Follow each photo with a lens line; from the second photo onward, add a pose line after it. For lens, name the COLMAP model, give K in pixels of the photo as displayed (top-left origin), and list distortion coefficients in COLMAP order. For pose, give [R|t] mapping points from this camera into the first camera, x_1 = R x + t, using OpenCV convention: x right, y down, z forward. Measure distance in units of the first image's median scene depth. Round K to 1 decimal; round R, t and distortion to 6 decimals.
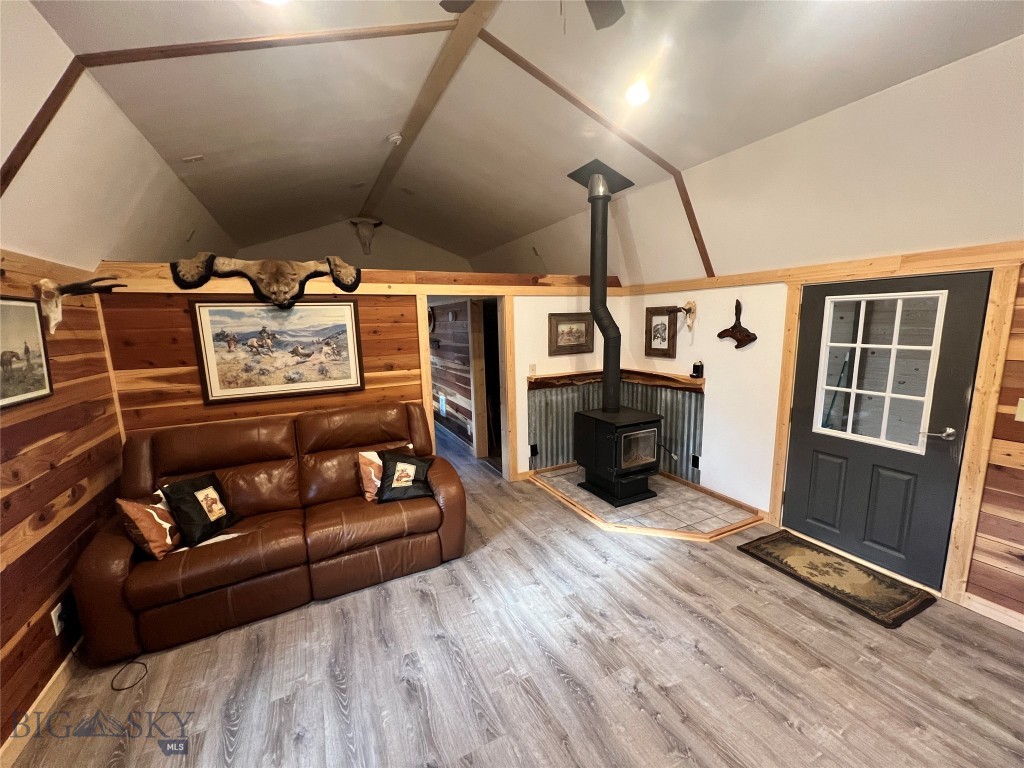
lens RADIAL K [[407.2, 0, 511.0], [0, 407.2, 386.4], [0, 0, 1]] dist [-0.003330, -0.000061]
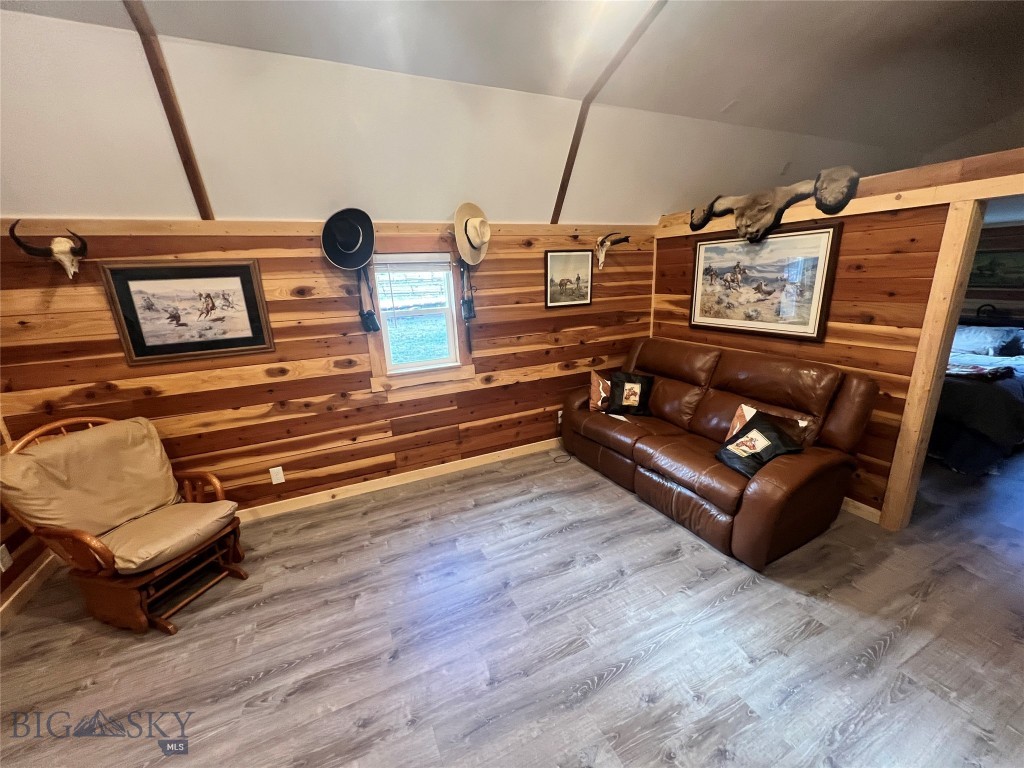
lens RADIAL K [[408.4, 0, 512.9], [0, 408.4, 385.4], [0, 0, 1]] dist [-0.000685, 0.000040]
pose [[-0.023793, 0.288113, -0.957301, 0.537442], [-0.116188, 0.950286, 0.288890, -0.088483], [0.992942, 0.118101, 0.010865, 0.496642]]
